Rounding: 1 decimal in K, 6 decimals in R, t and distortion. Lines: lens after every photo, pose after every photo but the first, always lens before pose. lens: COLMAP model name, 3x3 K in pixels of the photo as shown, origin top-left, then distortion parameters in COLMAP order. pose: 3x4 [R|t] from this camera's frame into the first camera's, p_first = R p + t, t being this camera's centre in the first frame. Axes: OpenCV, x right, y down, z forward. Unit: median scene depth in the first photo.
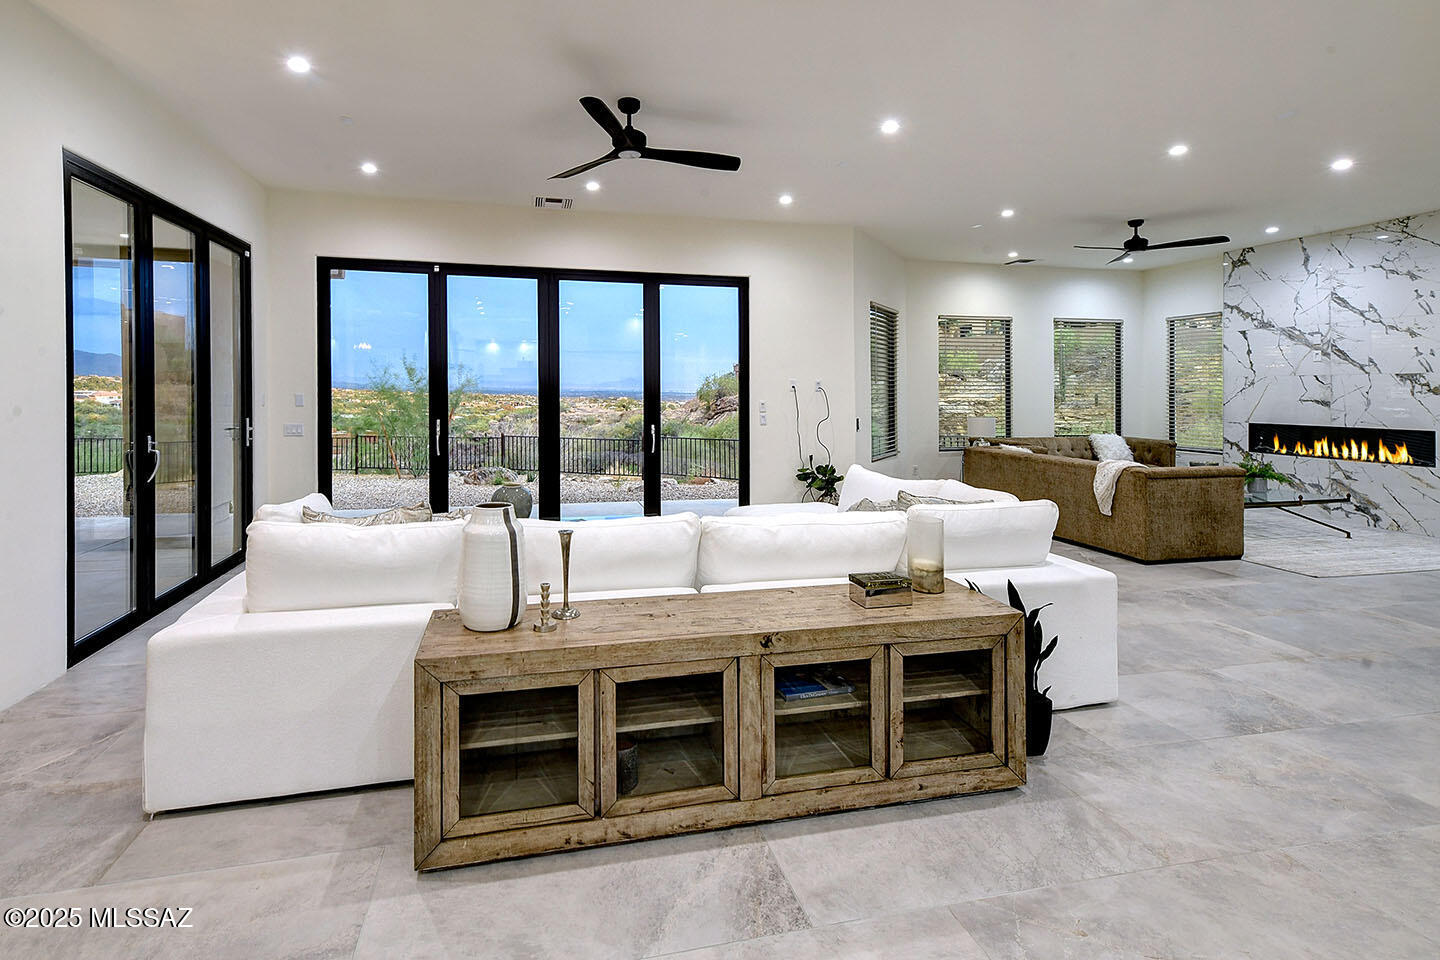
lens RADIAL K [[681.3, 0, 694.5], [0, 681.3, 403.7], [0, 0, 1]] dist [0.017921, 0.000312]
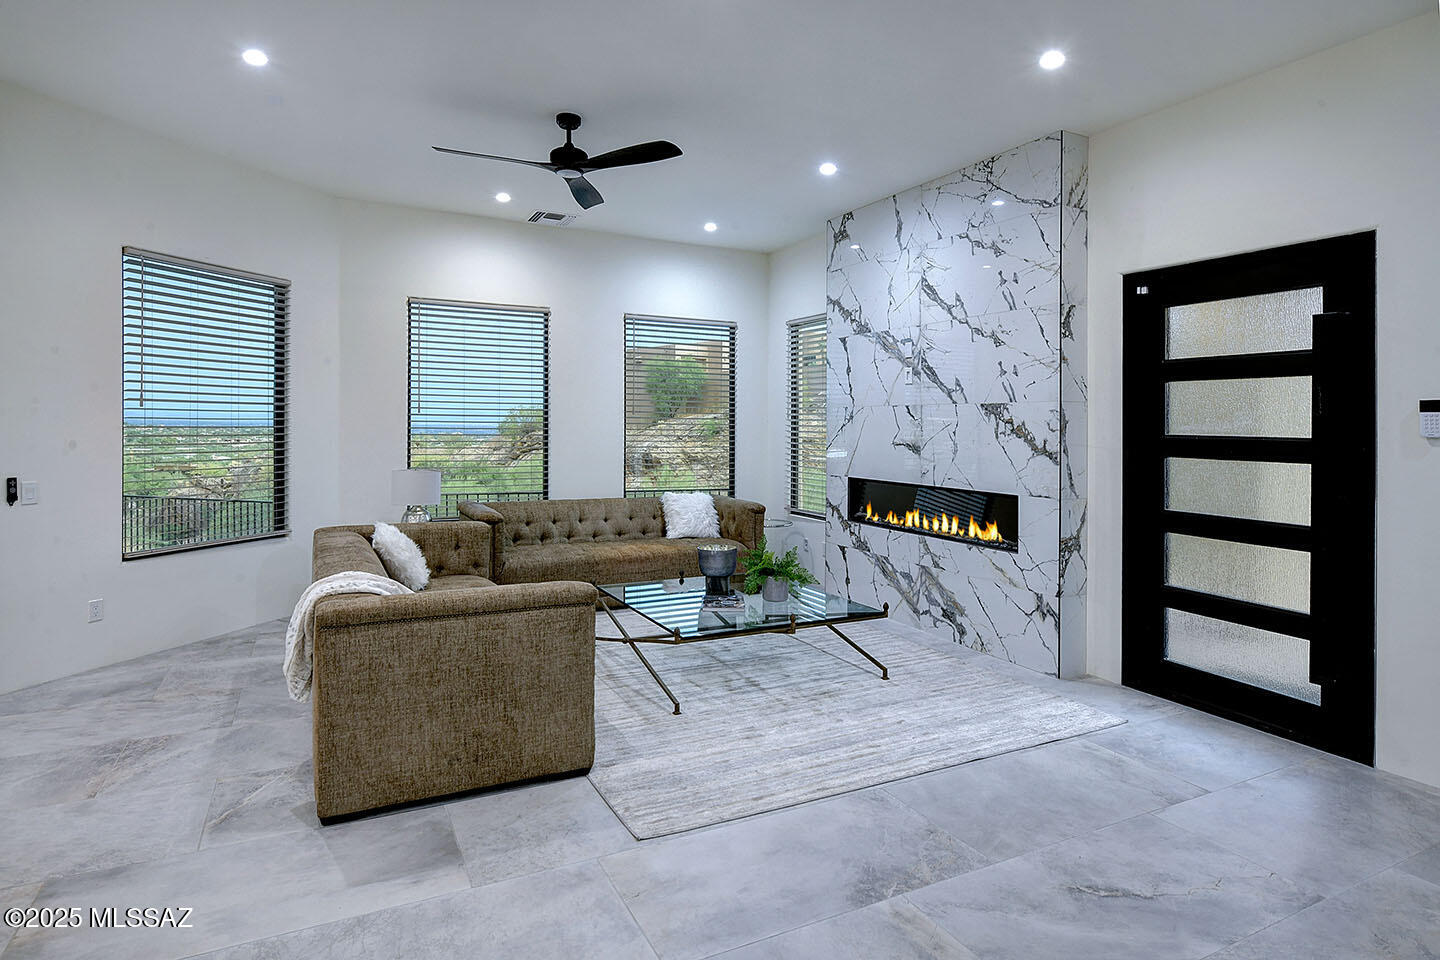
lens RADIAL K [[777.1, 0, 723.6], [0, 777.1, 432.1], [0, 0, 1]] dist [-0.000948, 0.000364]
pose [[0.971765, 0.010796, 0.235702, 0.618791], [-0.008607, 0.999910, -0.010316, -0.007974], [-0.235792, 0.007996, 0.971771, 0.366882]]
